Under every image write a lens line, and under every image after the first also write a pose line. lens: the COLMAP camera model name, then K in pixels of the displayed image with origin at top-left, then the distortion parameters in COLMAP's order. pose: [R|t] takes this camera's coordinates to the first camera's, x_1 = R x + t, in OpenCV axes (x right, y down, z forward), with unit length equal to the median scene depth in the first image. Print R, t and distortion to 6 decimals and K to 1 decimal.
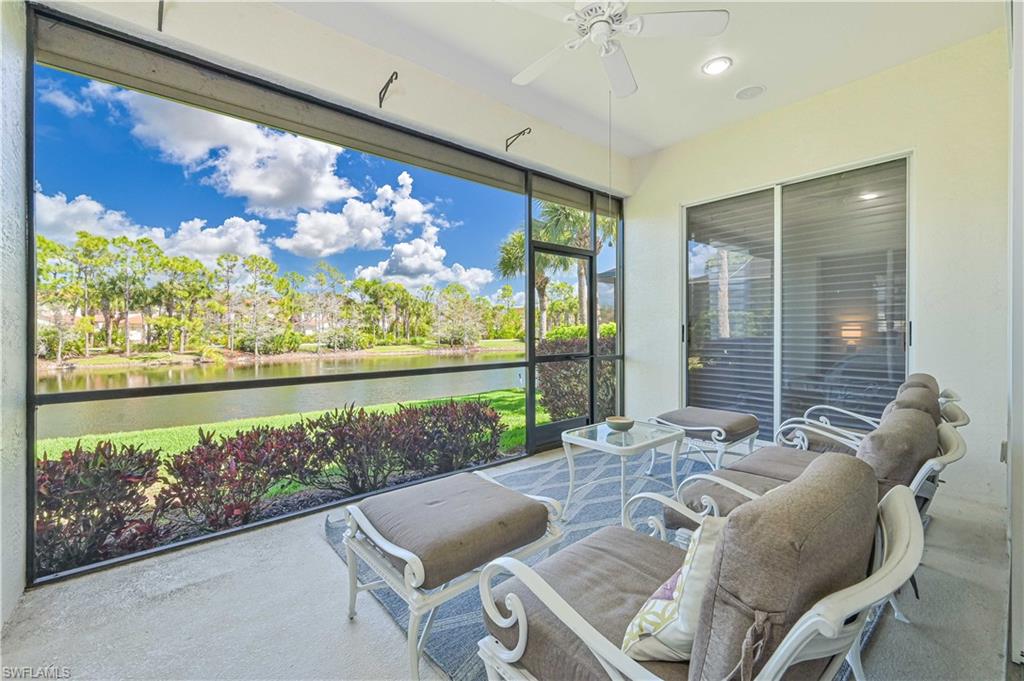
lens RADIAL K [[428.1, 0, 516.4], [0, 428.1, 333.3], [0, 0, 1]] dist [0.000865, 0.000038]
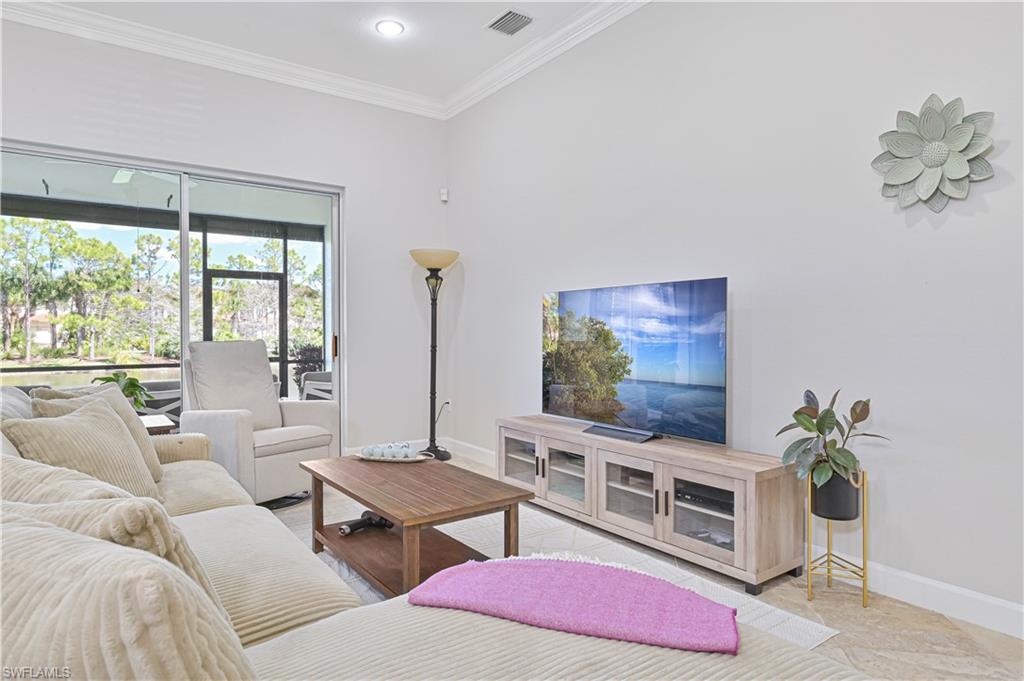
lens RADIAL K [[600.4, 0, 512.0], [0, 600.4, 340.5], [0, 0, 1]] dist [-0.002198, 0.000834]
pose [[0.996891, 0.005201, -0.078618, 0.084590], [-0.004584, 0.999957, 0.008029, -0.002106], [0.078656, -0.007643, 0.996872, -0.053739]]
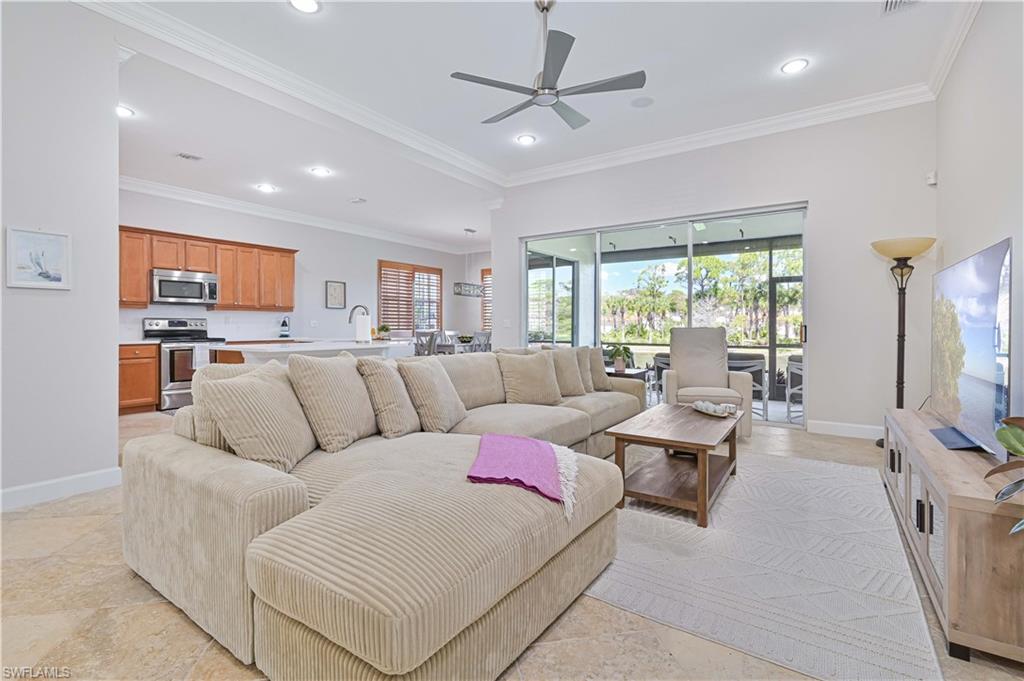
lens RADIAL K [[458.3, 0, 509.6], [0, 458.3, 325.7], [0, 0, 1]] dist [0.000590, 0.000188]
pose [[0.266735, 0.003971, -0.963762, 0.119647], [-0.010303, 0.999946, 0.001268, -0.001376], [0.963715, 0.009591, 0.266762, -0.037911]]
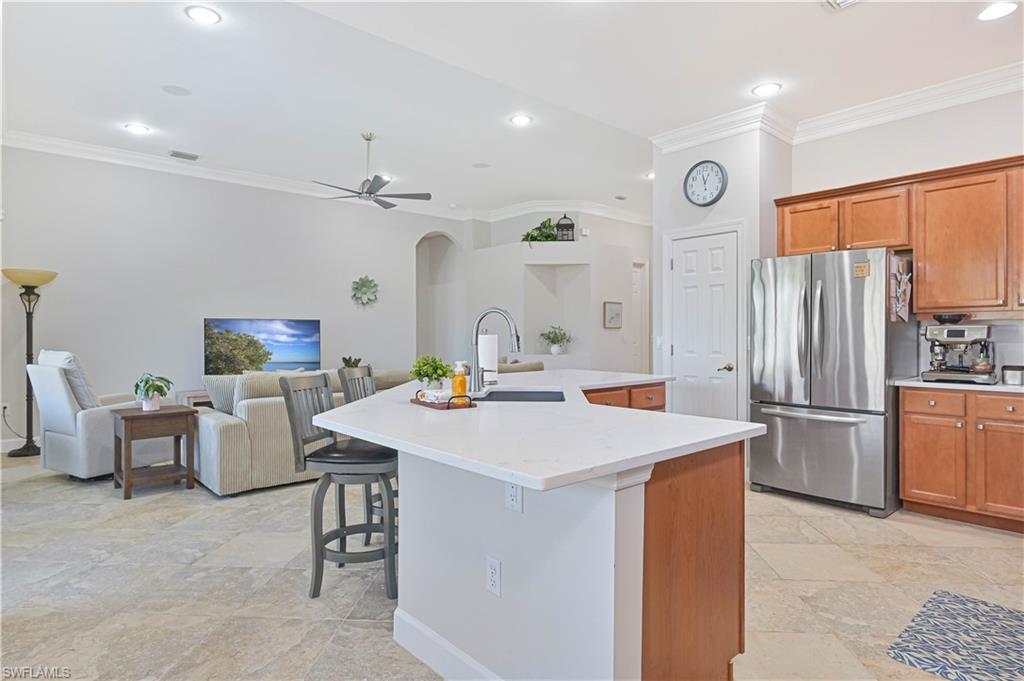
lens RADIAL K [[569.6, 0, 512.0], [0, 569.6, 340.5], [0, 0, 1]] dist [0.000419, -0.000295]
pose [[-0.024199, -0.007750, 0.999677, -0.045025], [0.009478, 0.999923, 0.007981, -0.002973], [-0.999662, 0.009668, -0.024123, -0.043332]]
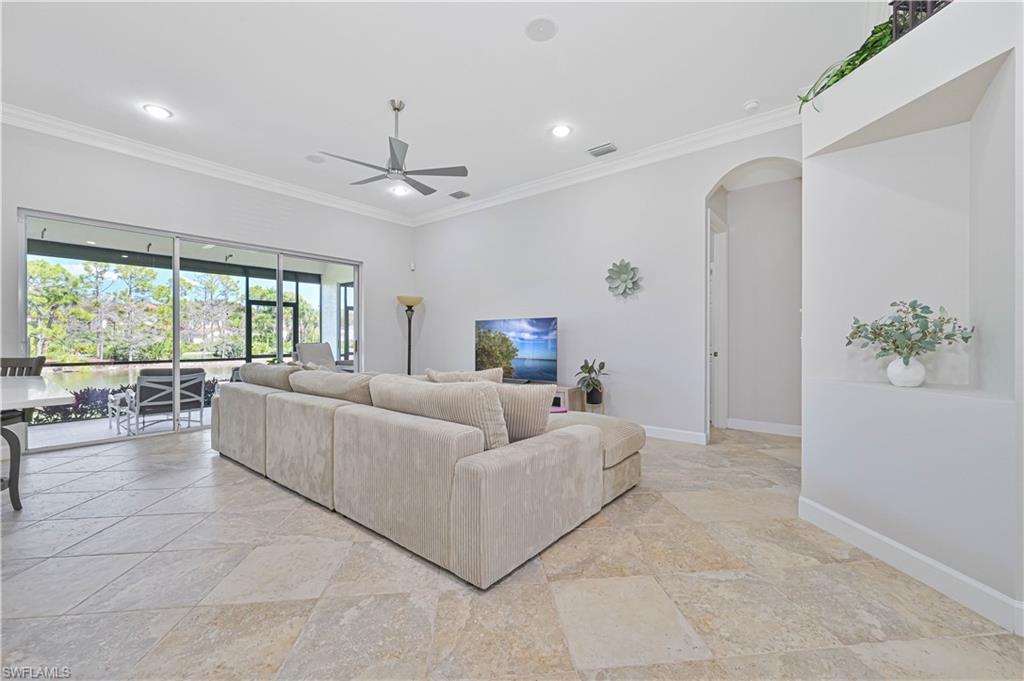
lens RADIAL K [[411.9, 0, 512.0], [0, 411.9, 340.5], [0, 0, 1]] dist [0.004081, 0.000227]
pose [[0.982254, 0.004332, 0.187507, 0.071286], [-0.003558, 0.999984, -0.004462, -0.001558], [-0.187523, 0.003716, 0.982253, -0.090859]]
